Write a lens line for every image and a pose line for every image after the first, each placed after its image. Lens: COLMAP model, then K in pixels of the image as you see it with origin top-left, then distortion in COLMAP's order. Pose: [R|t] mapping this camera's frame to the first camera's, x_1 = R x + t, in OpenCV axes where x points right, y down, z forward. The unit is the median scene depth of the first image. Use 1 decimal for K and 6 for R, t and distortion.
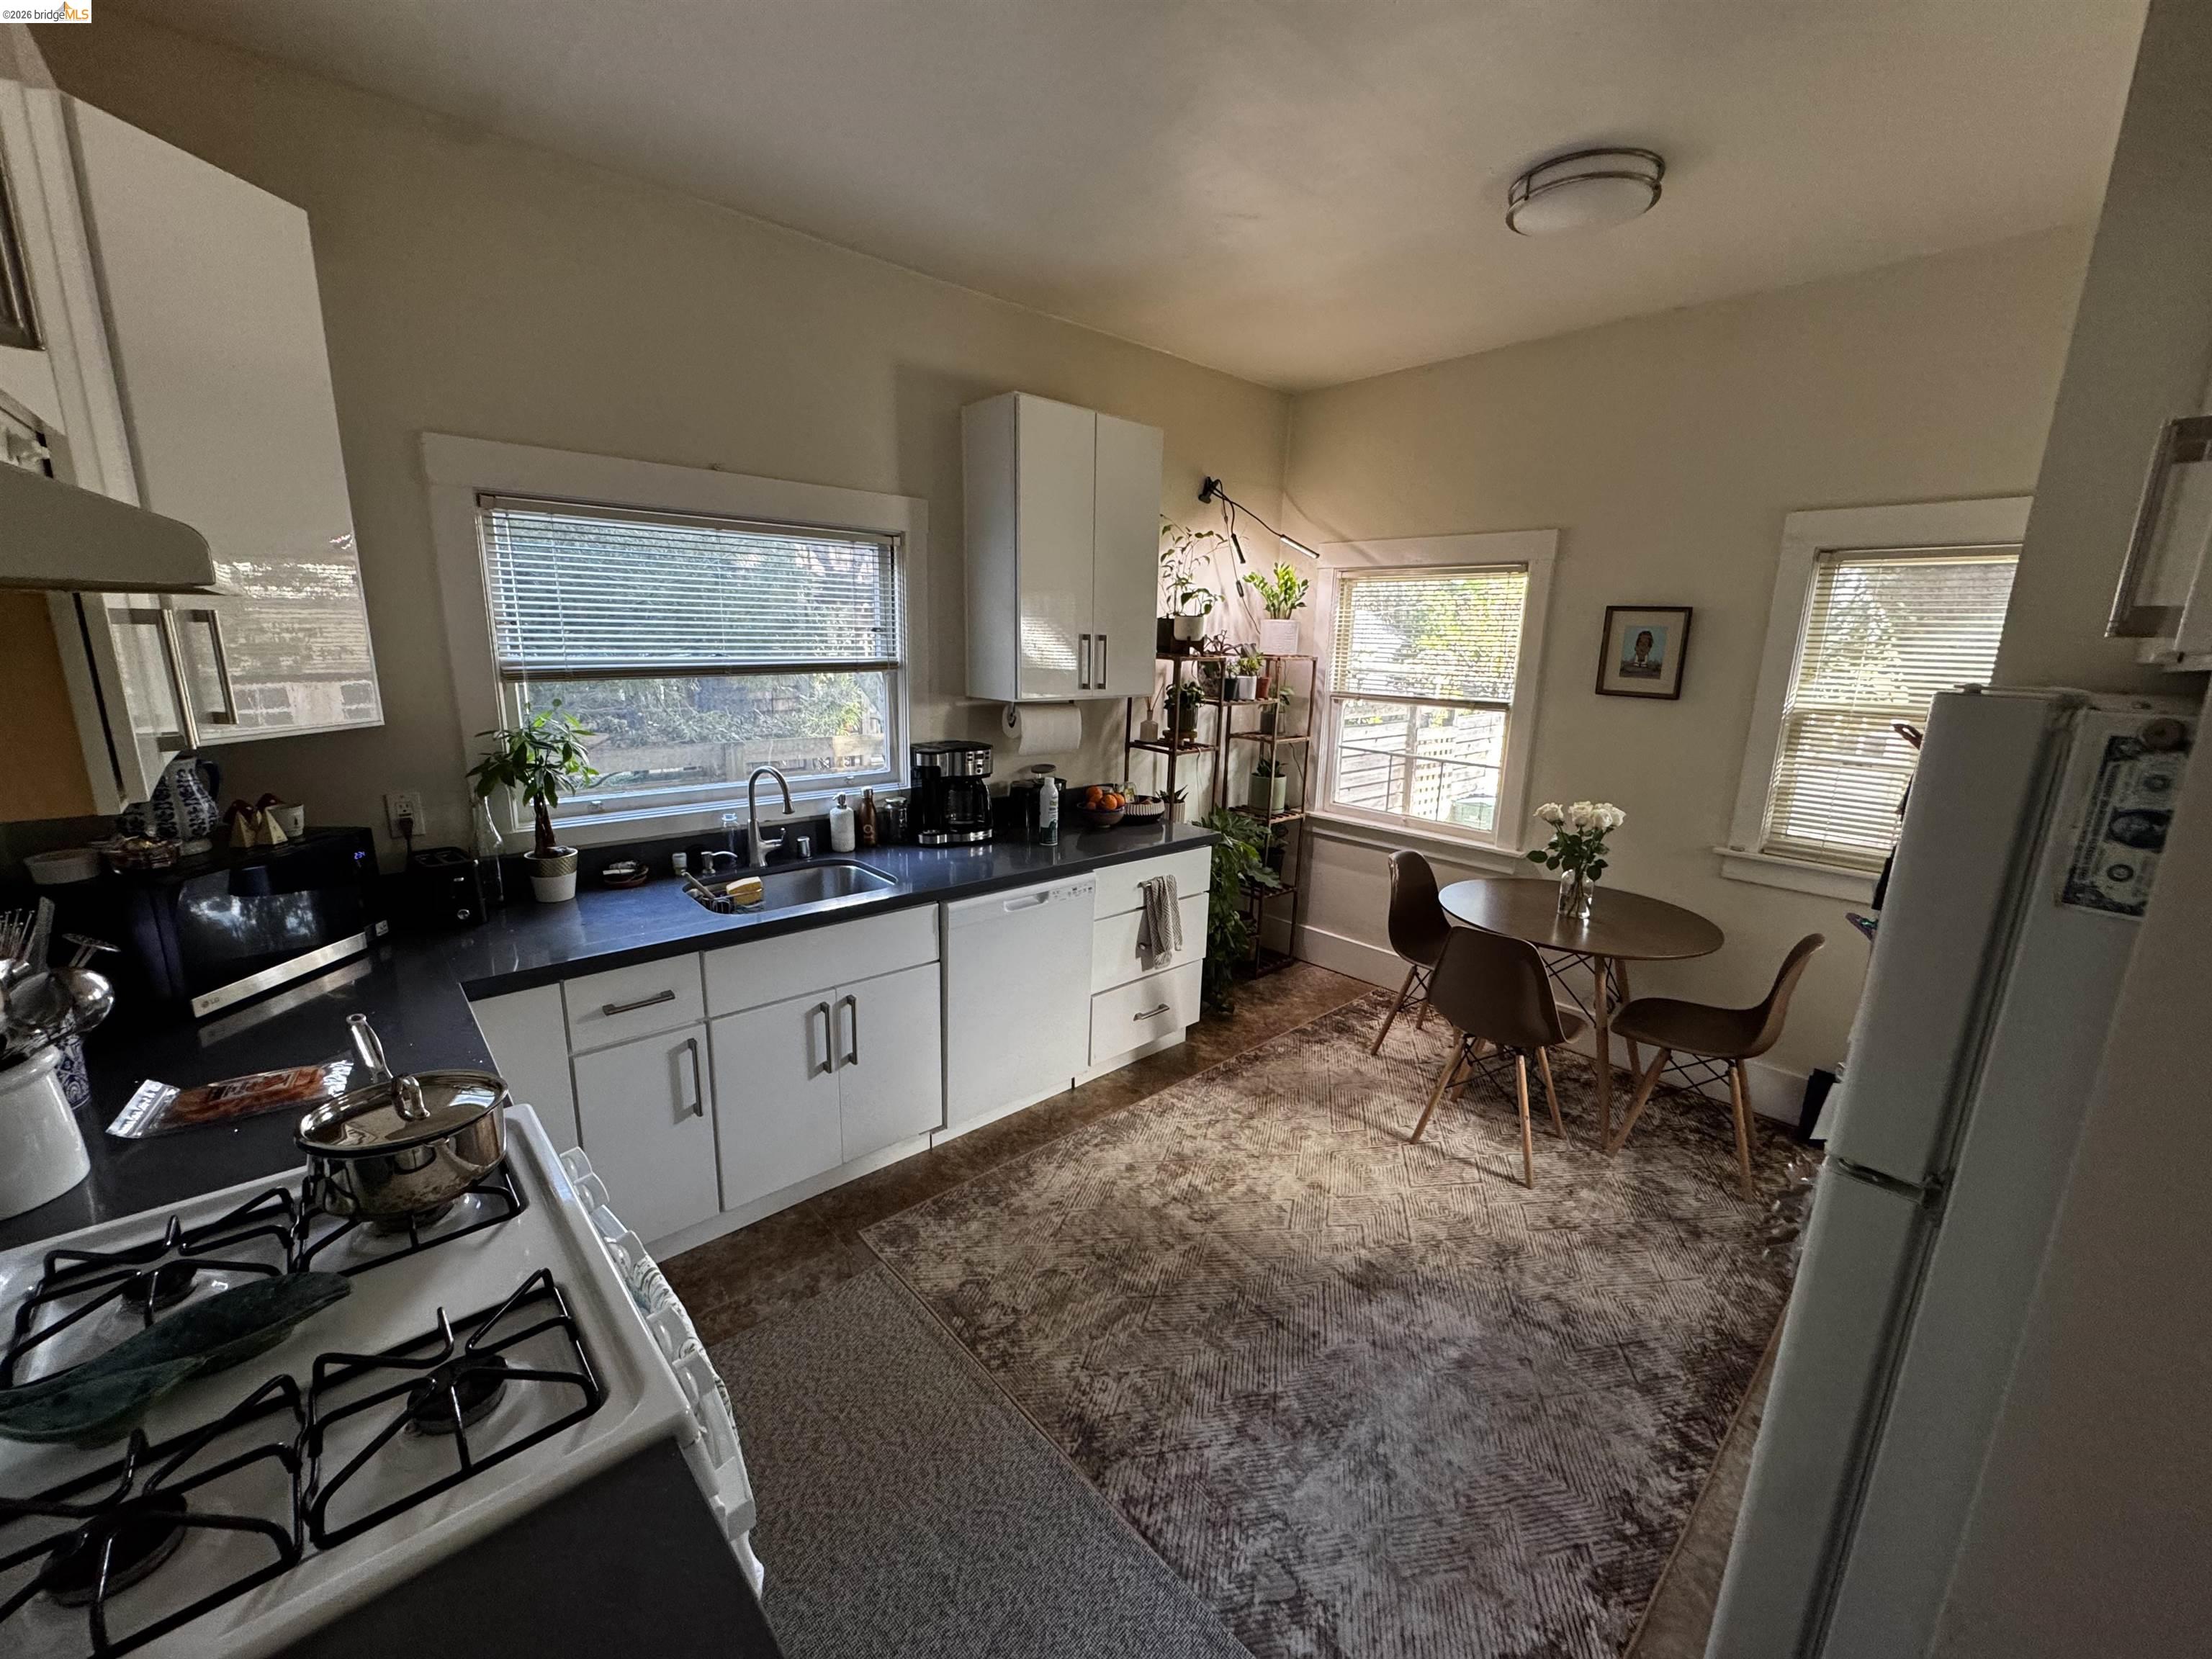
lens RADIAL K [[878.5, 0, 1105.9], [0, 878.5, 825.4], [0, 0, 1]] dist [-0.002890, -0.000003]
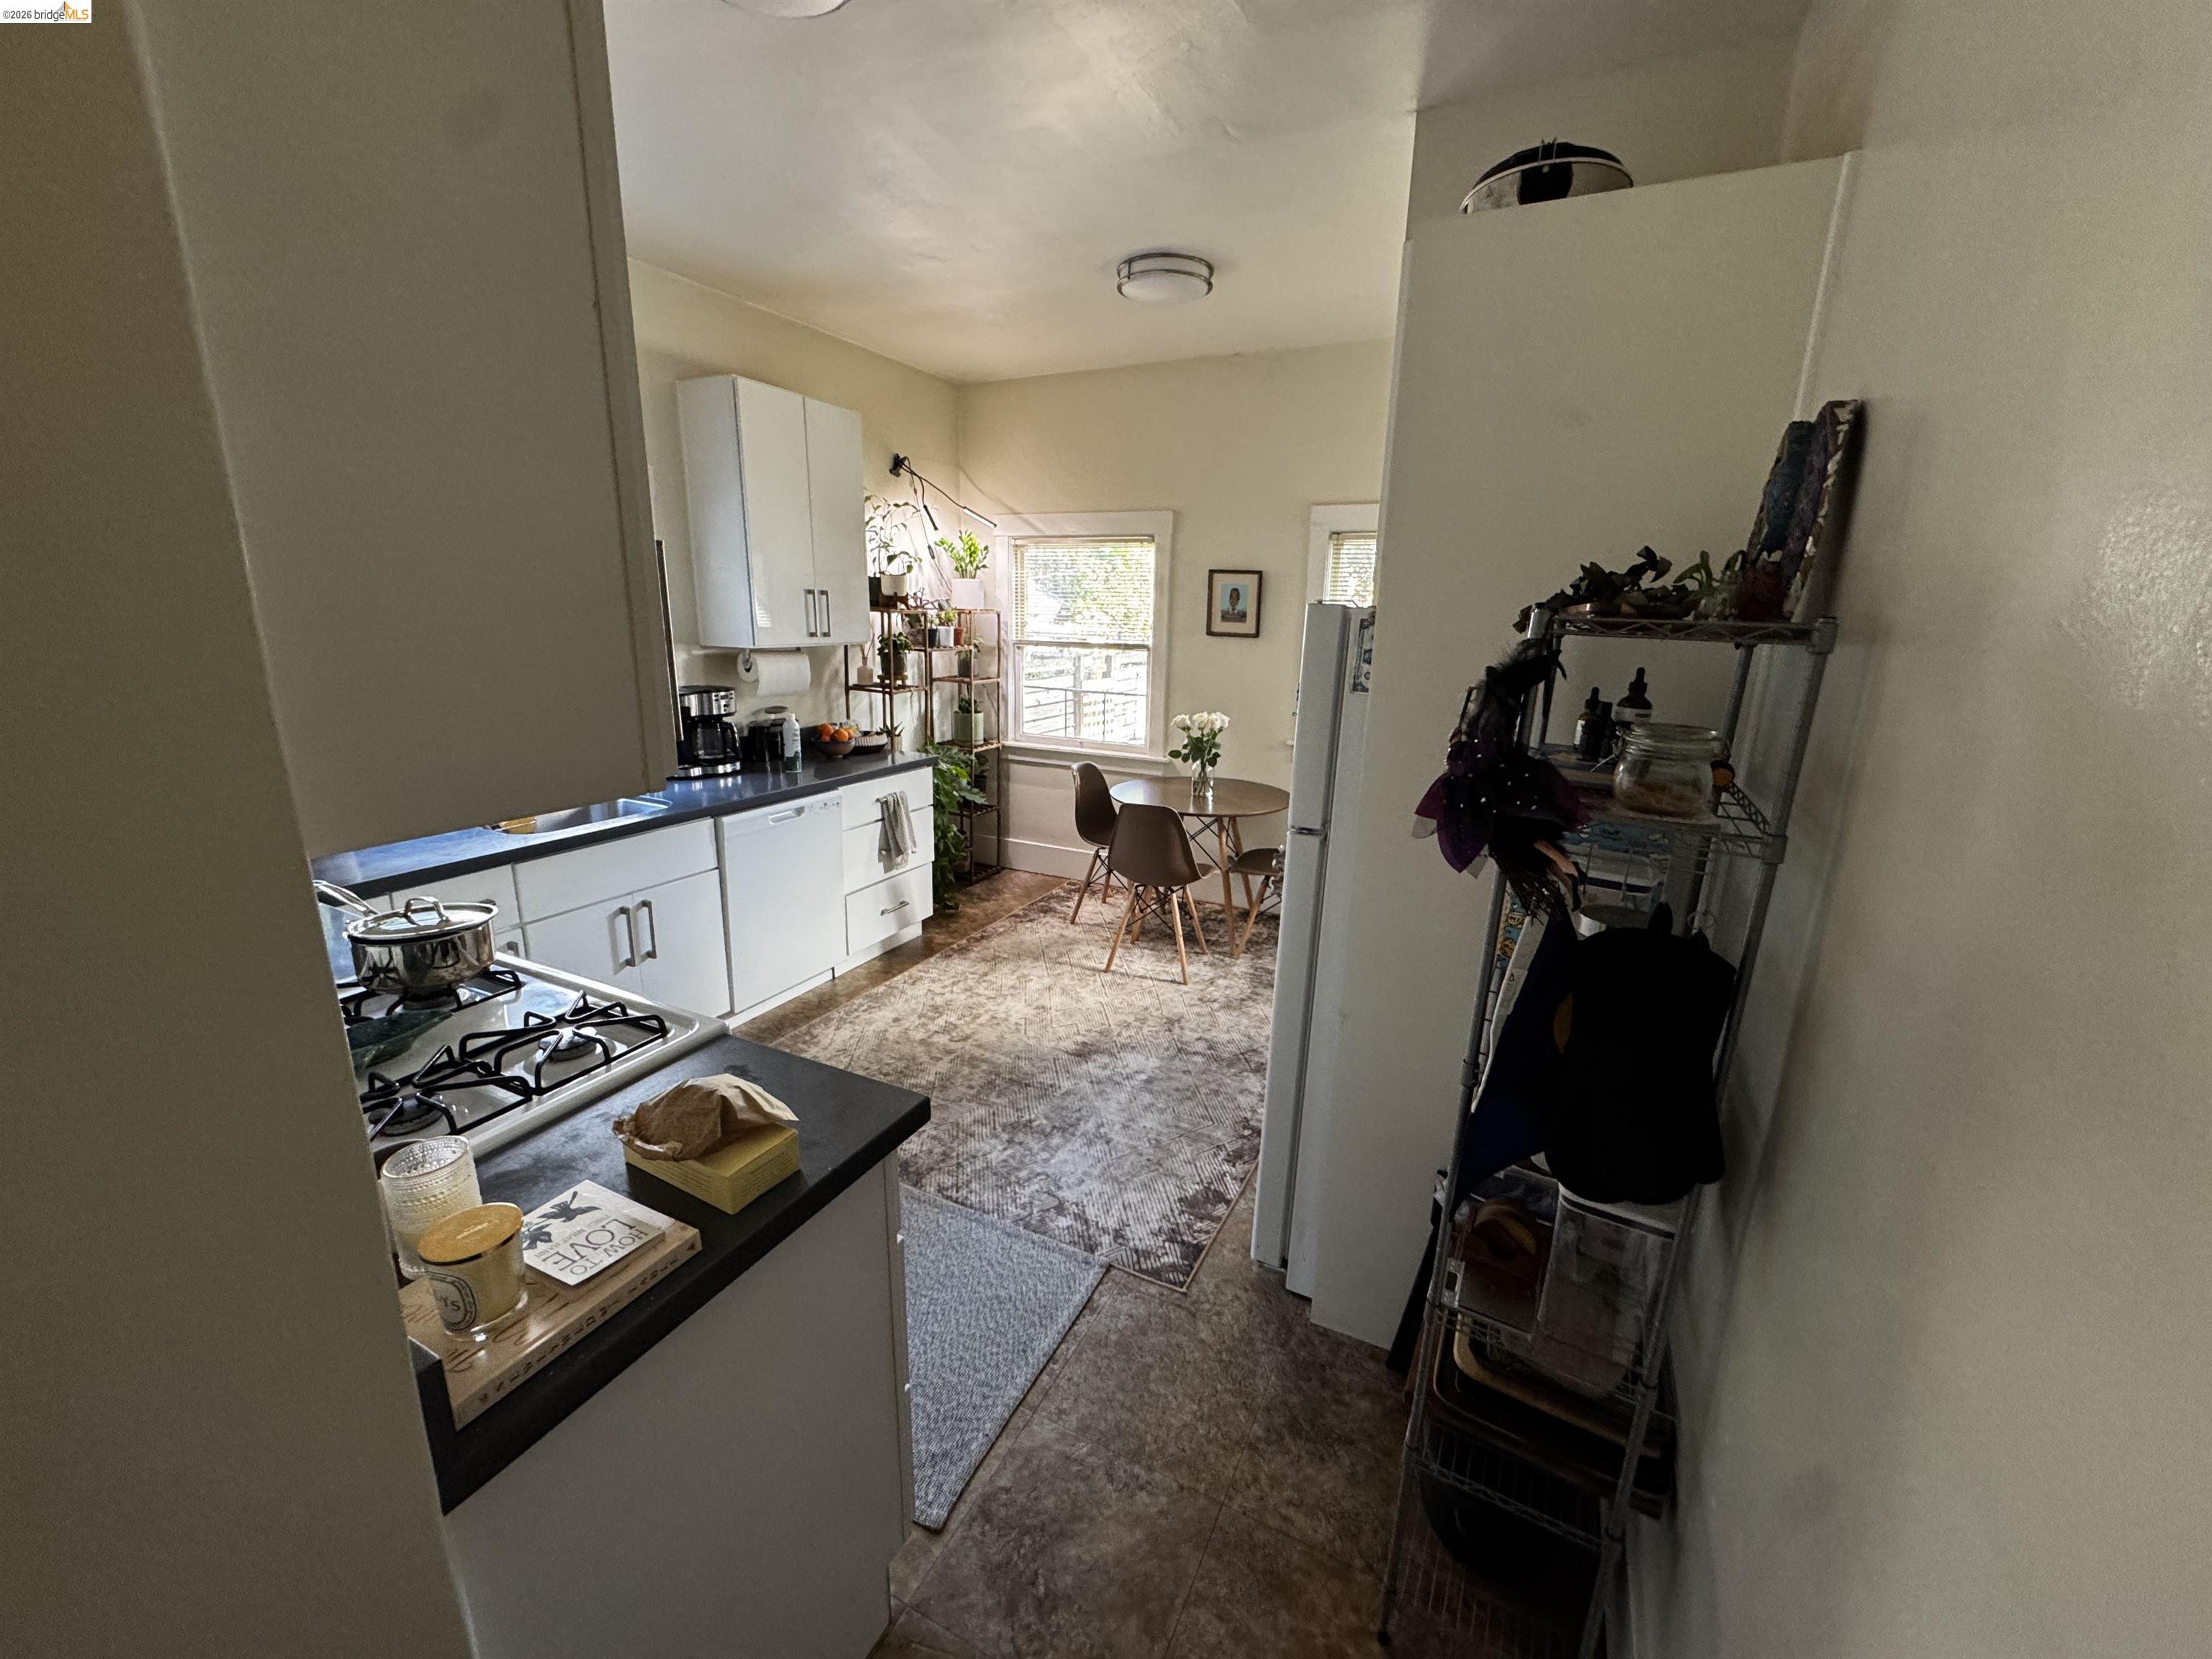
lens RADIAL K [[878.5, 0, 1105.9], [0, 878.5, 825.4], [0, 0, 1]] dist [-0.002890, -0.000003]
pose [[0.932652, -0.090914, 0.349133, -0.094613], [0.077766, 0.995639, 0.051523, 0.066281], [-0.352295, -0.020902, 0.935655, -0.239529]]
